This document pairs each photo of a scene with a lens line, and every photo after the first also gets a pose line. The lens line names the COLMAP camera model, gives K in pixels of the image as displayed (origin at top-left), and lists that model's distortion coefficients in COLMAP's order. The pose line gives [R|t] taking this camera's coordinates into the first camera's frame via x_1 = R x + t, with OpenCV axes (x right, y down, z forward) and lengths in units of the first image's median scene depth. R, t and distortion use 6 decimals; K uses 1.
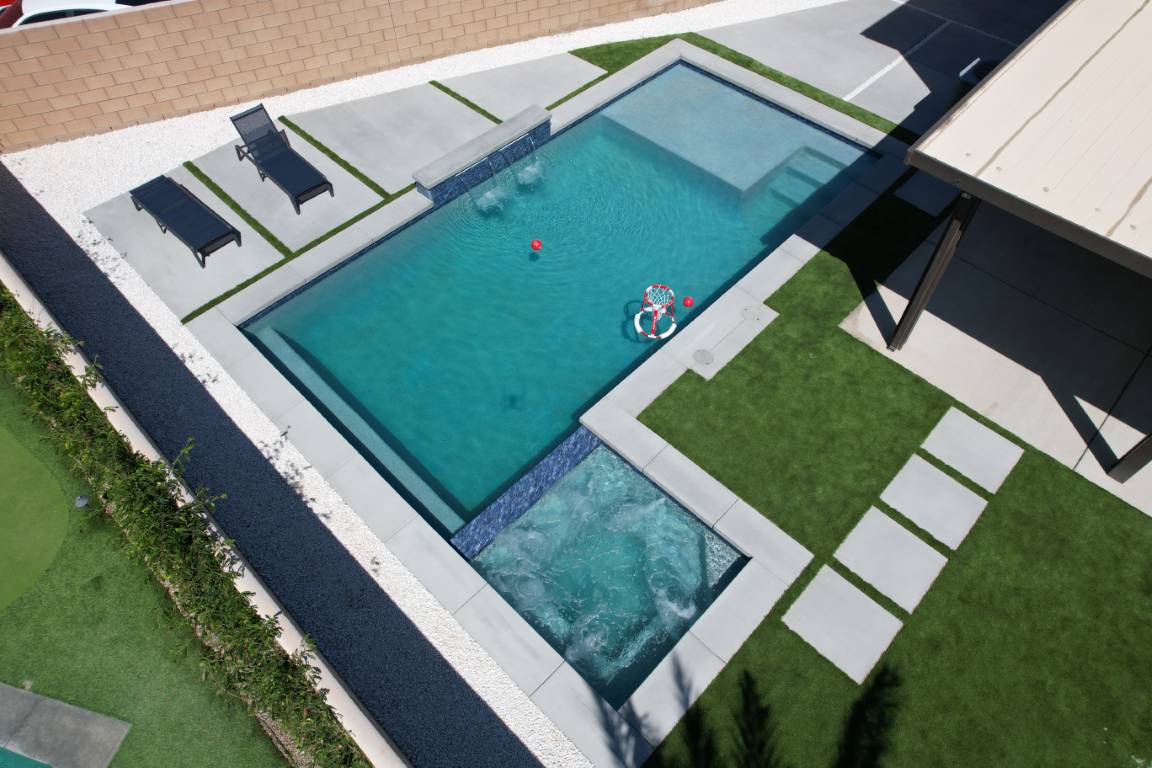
lens RADIAL K [[734.9, 0, 574.7], [0, 734.9, 379.5], [0, 0, 1]] dist [-0.074134, 0.064106]
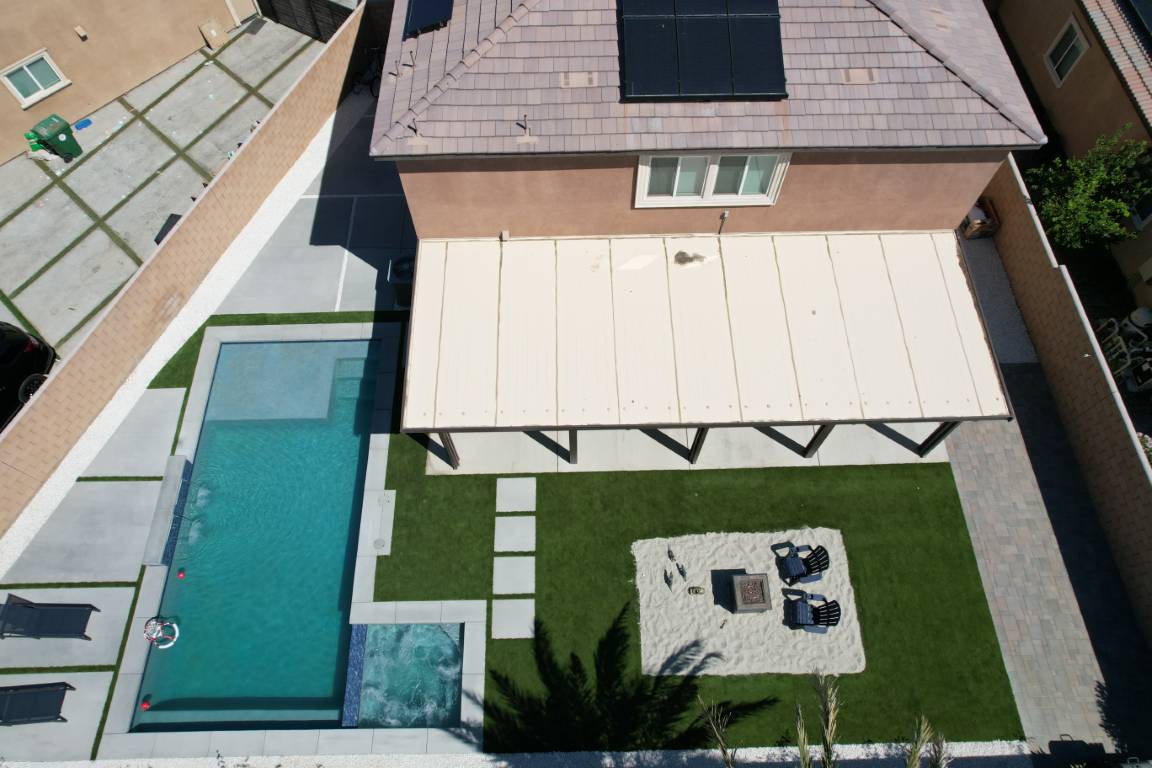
lens RADIAL K [[734.9, 0, 575.3], [0, 734.9, 378.9], [0, 0, 1]] dist [-0.074134, 0.064106]
pose [[0.702836, -0.627601, 0.334872, 0.173407], [0.568069, 0.778530, 0.266810, -0.565796], [-0.428158, 0.002707, 0.903700, -0.853845]]
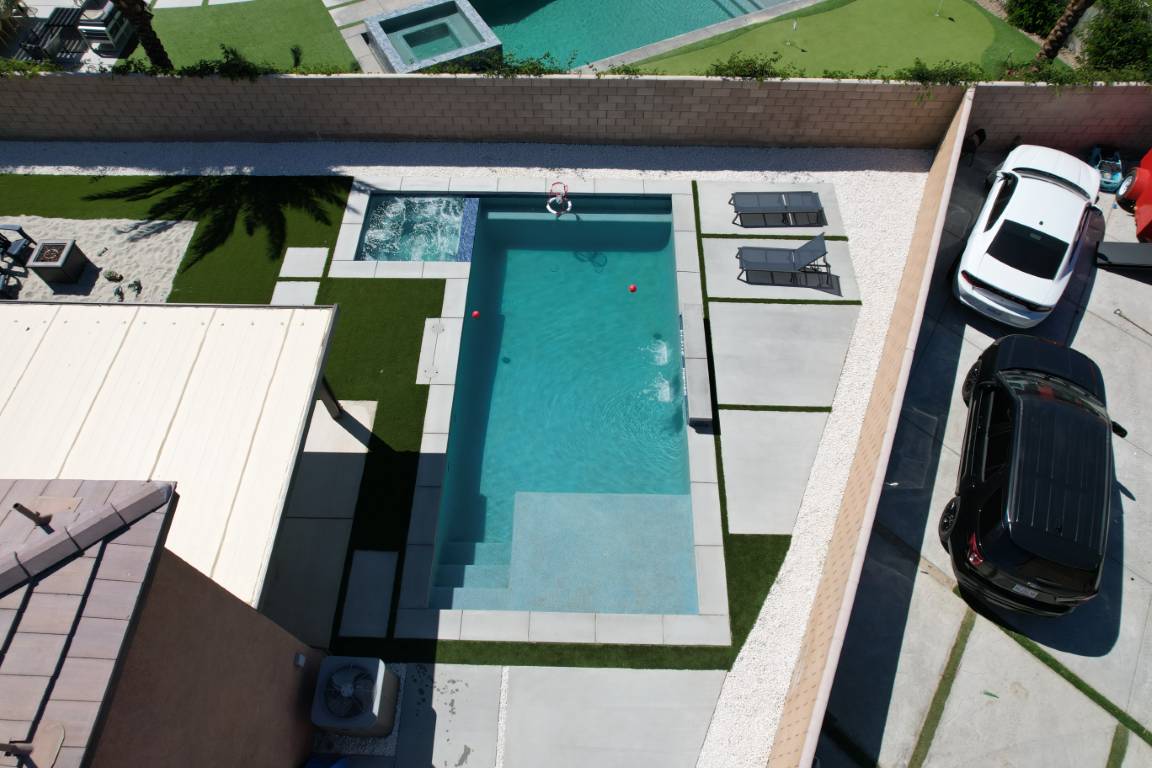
lens RADIAL K [[734.9, 0, 574.7], [0, 734.9, 380.2], [0, 0, 1]] dist [-0.074134, 0.064106]
pose [[-0.732495, 0.580661, -0.355364, 0.598558], [-0.537761, -0.173440, 0.825065, -1.545994], [0.417449, 0.795457, 0.439301, 0.530210]]
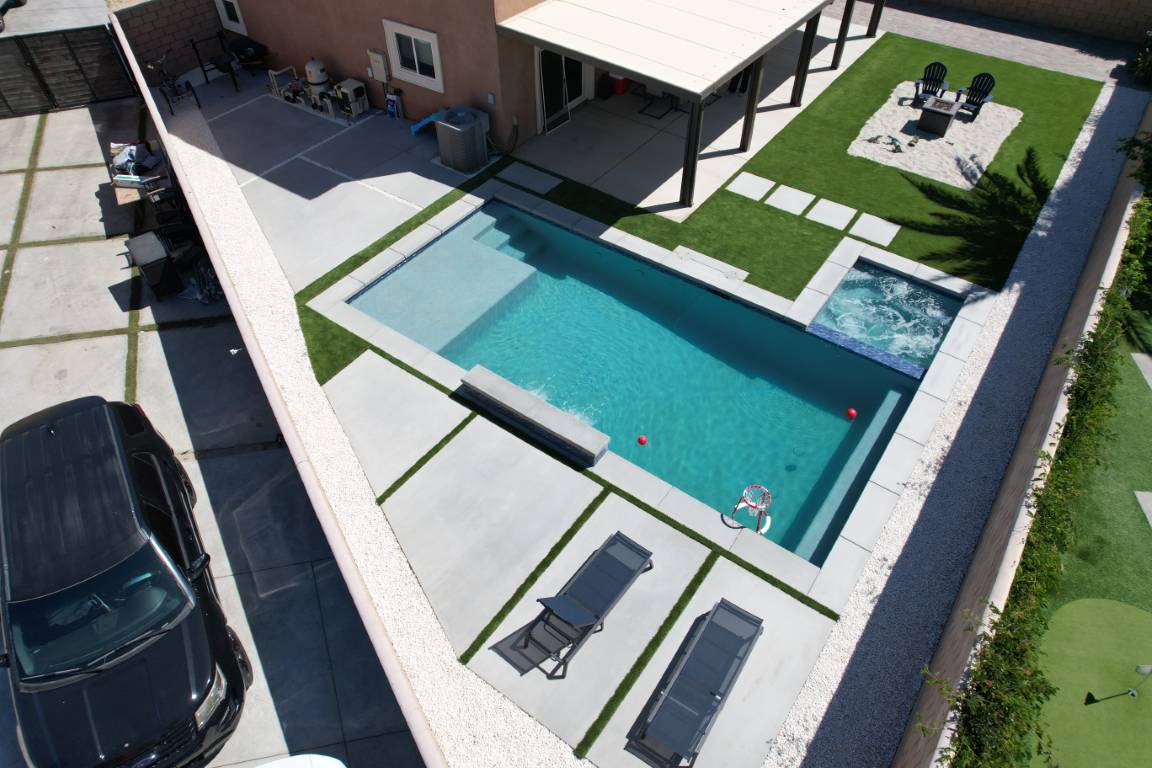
lens RADIAL K [[734.9, 0, 576.2], [0, 734.9, 378.9], [0, 0, 1]] dist [-0.074134, 0.064106]
pose [[-0.143968, -0.715593, 0.683520, -0.983144], [0.791417, 0.331402, 0.513647, -1.009859], [-0.594082, 0.614898, 0.518621, 0.553198]]
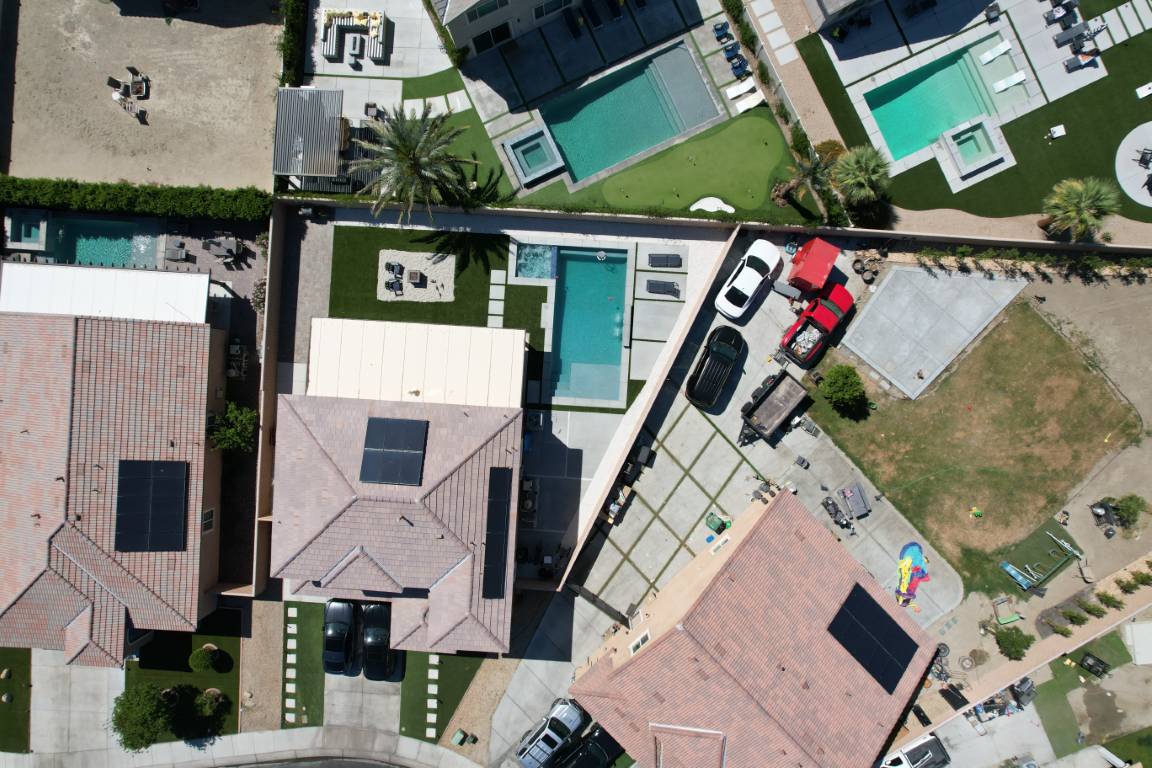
lens RADIAL K [[734.9, 0, 577.6], [0, 734.9, 382.4], [0, 0, 1]] dist [-0.074134, 0.064106]
pose [[-0.757085, 0.653130, 0.015614, 0.275017], [-0.514296, -0.610552, 0.602267, -3.486446], [0.402892, 0.447937, 0.798142, -2.673974]]
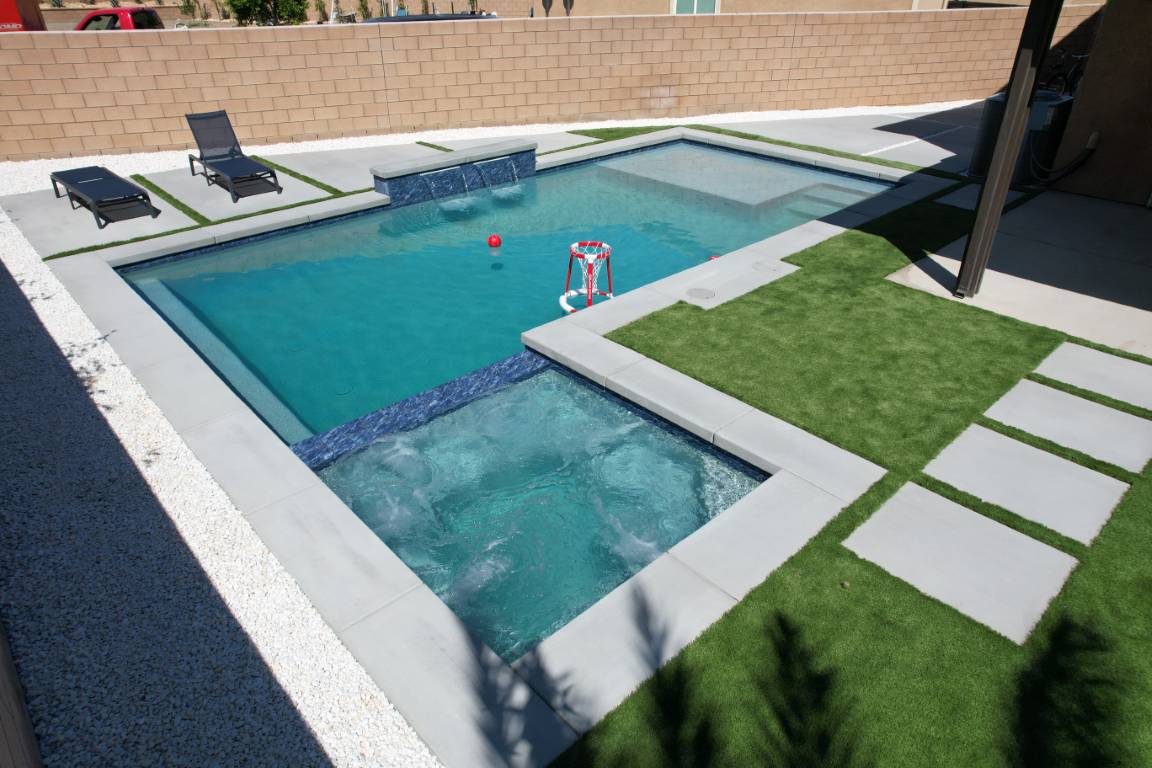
lens RADIAL K [[734.9, 0, 574.8], [0, 734.9, 382.2], [0, 0, 1]] dist [-0.074134, 0.064106]
pose [[0.998524, 0.028422, -0.046274, 0.087729], [-0.044102, 0.921624, -0.385570, 0.347765], [0.031688, 0.387042, 0.921517, 0.363408]]
